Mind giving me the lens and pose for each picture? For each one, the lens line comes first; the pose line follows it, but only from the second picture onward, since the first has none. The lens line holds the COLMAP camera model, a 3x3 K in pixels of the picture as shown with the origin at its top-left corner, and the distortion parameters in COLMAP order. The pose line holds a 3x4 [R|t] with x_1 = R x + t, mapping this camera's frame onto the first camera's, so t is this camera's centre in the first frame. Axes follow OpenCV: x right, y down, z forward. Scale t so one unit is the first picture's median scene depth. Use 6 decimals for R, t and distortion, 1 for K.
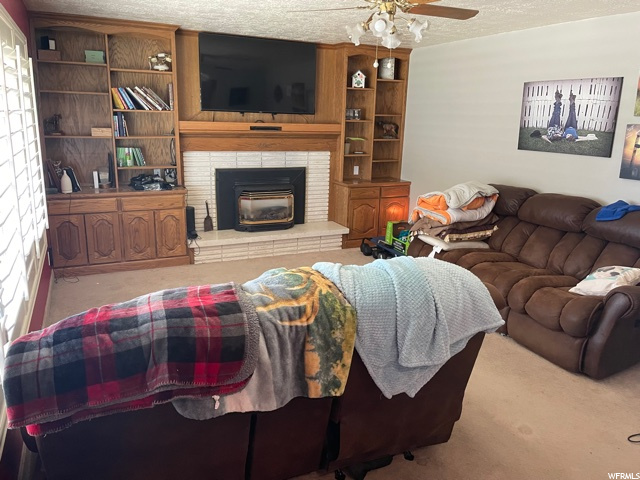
lens RADIAL K [[484.2, 0, 315.0], [0, 484.2, 239.5], [0, 0, 1]] dist [0.068444, -0.072969]
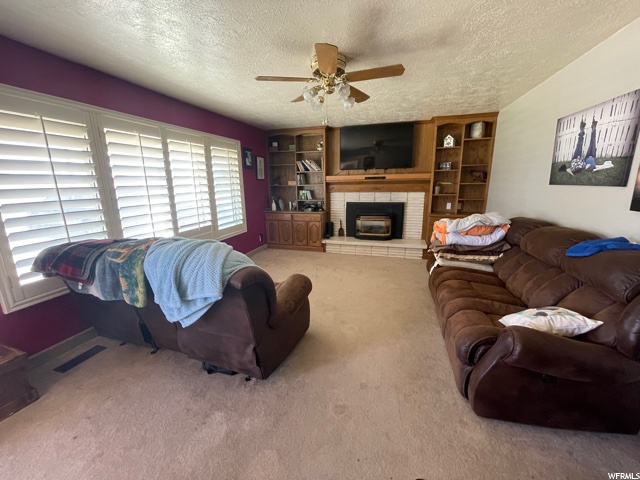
lens RADIAL K [[259.0, 0, 316.9], [0, 259.0, 240.4], [0, 0, 1]] dist [-0.002866, 0.000129]
pose [[0.733813, 0.113494, -0.669804, 0.402703], [-0.134968, 0.990648, 0.019992, -0.010116], [0.665809, 0.075732, 0.742269, 0.254473]]
